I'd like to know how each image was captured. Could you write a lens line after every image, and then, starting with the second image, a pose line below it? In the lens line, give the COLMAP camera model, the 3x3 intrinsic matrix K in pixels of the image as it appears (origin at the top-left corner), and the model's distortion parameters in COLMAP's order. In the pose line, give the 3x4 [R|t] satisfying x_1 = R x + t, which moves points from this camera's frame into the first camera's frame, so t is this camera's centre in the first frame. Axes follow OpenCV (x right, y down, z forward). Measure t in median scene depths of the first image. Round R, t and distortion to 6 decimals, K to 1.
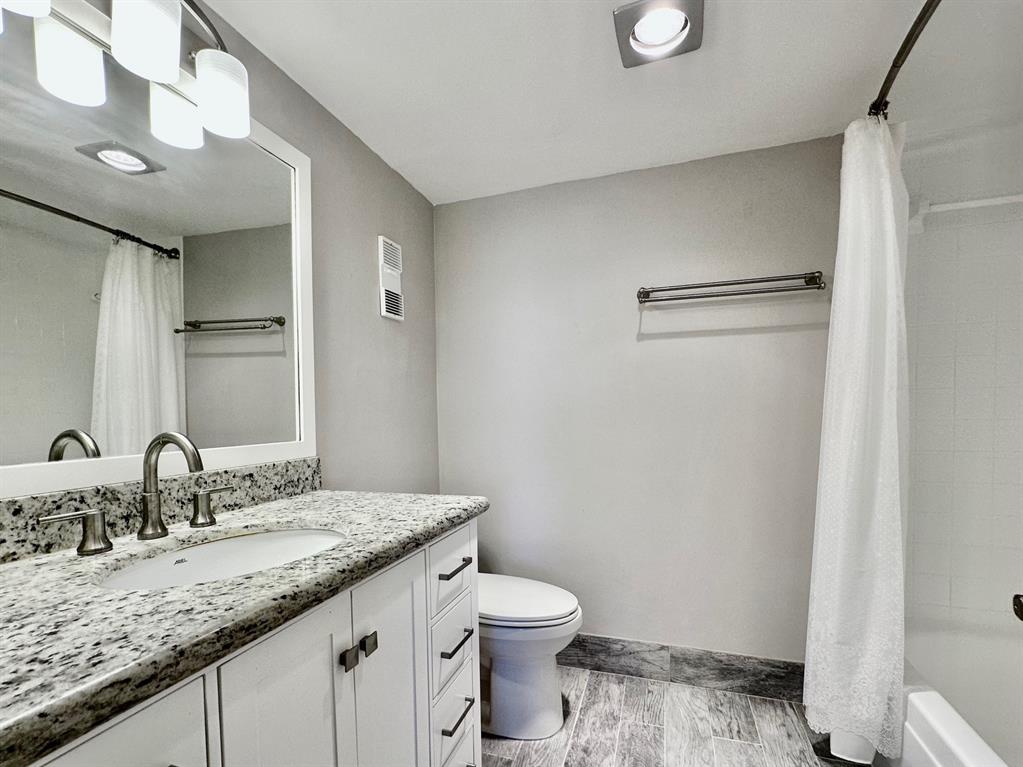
lens RADIAL K [[486.7, 0, 509.8], [0, 486.7, 430.3], [0, 0, 1]] dist [-0.003632, 0.000264]
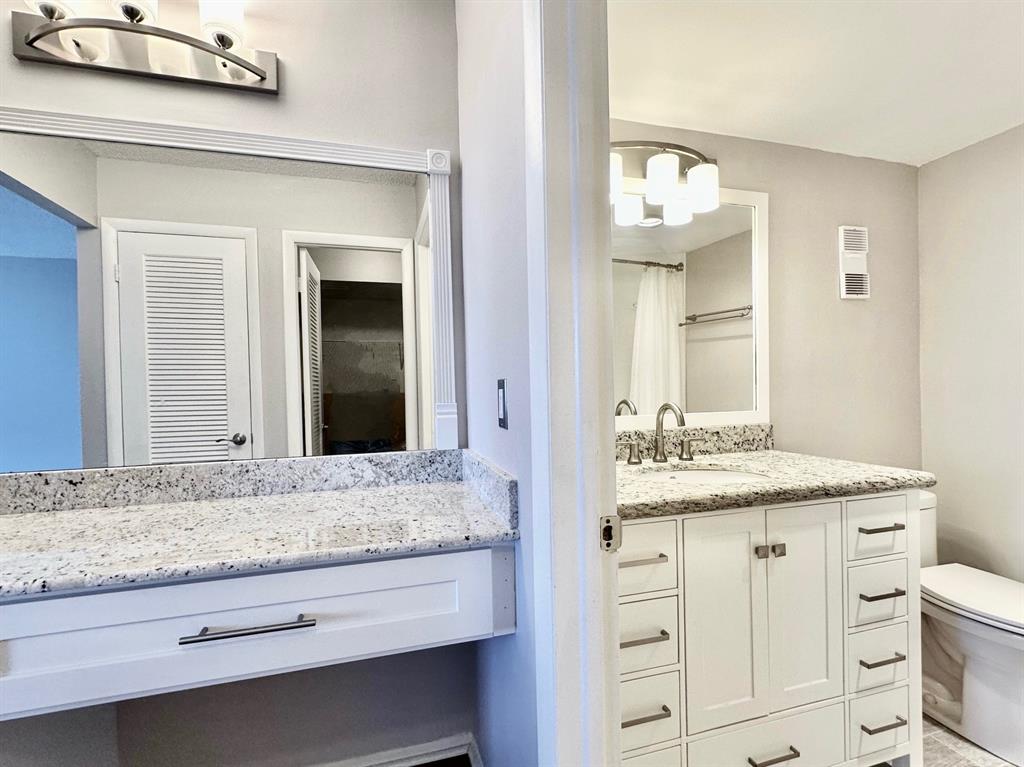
lens RADIAL K [[487.1, 0, 520.1], [0, 487.1, 388.8], [0, 0, 1]] dist [-0.003632, 0.000264]
pose [[0.600906, 0.008349, -0.799276, 0.328888], [-0.021969, 0.999740, -0.006073, -0.020981], [0.799018, 0.021209, 0.600933, -0.419644]]
